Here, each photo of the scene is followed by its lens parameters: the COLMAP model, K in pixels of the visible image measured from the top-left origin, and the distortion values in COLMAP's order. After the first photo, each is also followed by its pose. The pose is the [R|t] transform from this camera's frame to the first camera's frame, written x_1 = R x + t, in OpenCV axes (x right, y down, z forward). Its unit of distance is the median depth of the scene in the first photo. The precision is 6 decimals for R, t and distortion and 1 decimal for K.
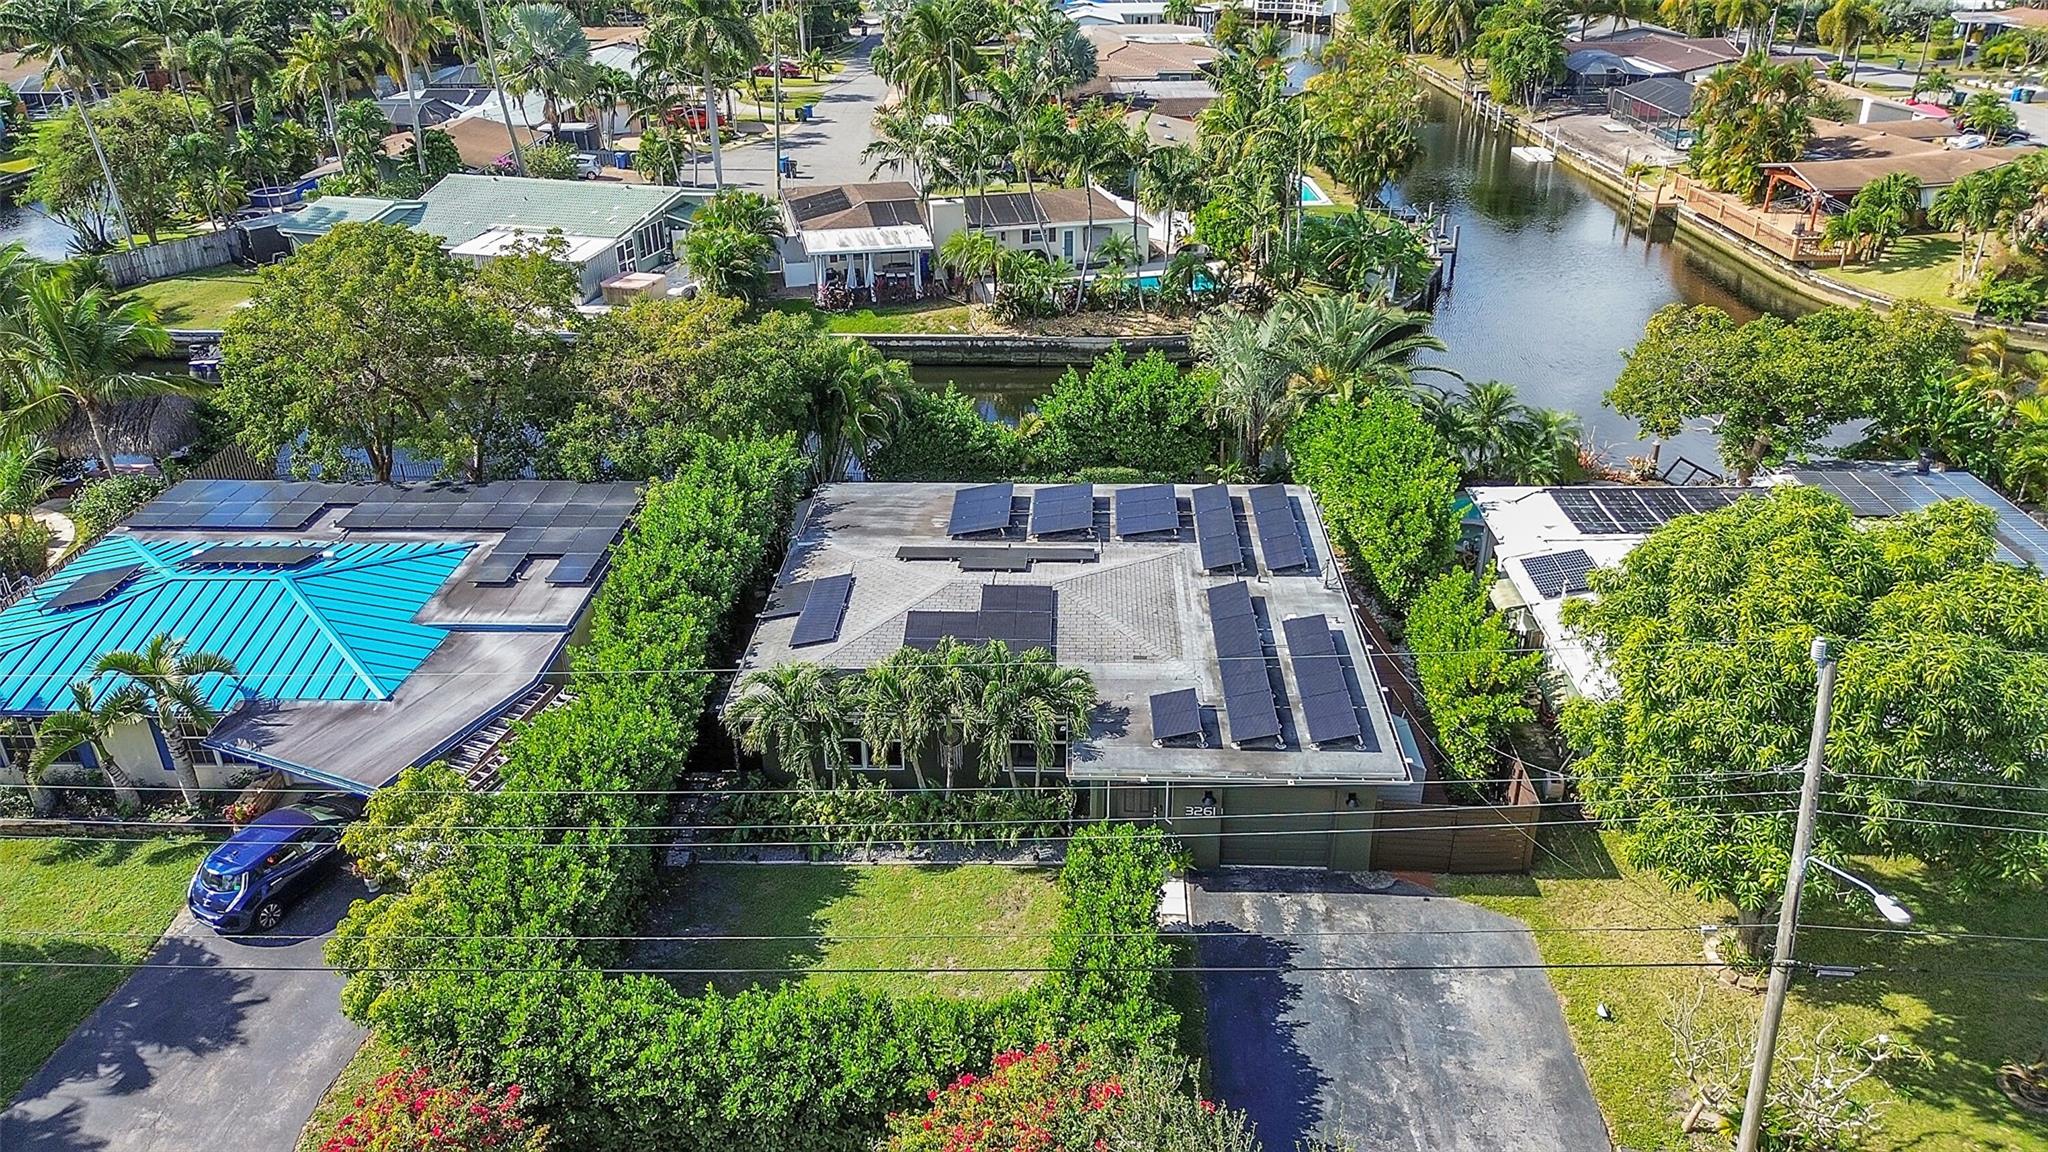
lens RADIAL K [[1473.8, 0, 1024.0], [0, 1473.8, 576.0], [0, 0, 1]] dist [0.005826, 0.001258]
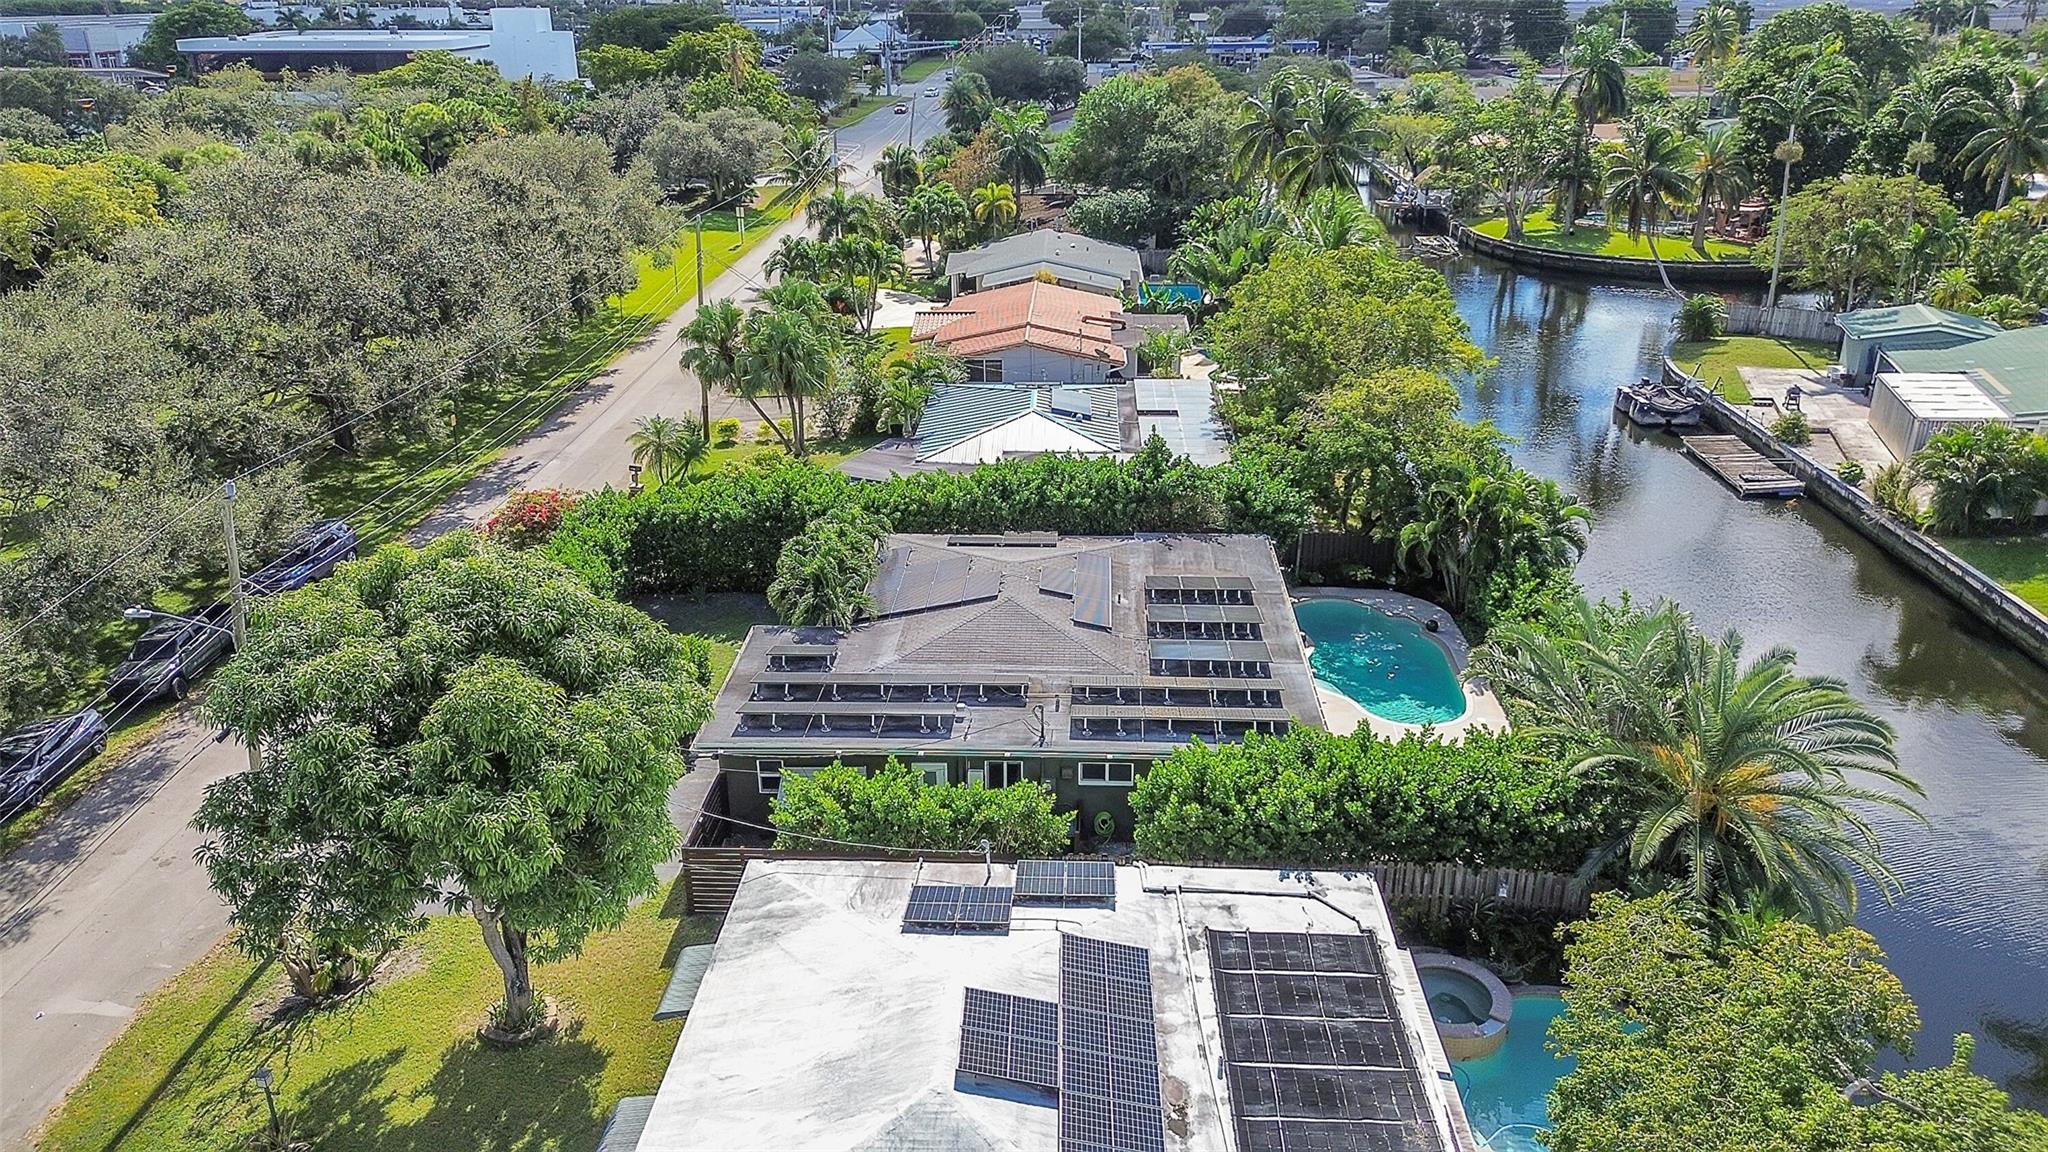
lens RADIAL K [[1473.8, 0, 1024.0], [0, 1473.8, 576.0], [0, 0, 1]] dist [0.005826, 0.001258]
pose [[-0.000757, 0.384393, -0.923169, 1.097472], [-0.432248, 0.832347, 0.346930, -0.418010], [0.901755, 0.399300, 0.165523, 0.852873]]
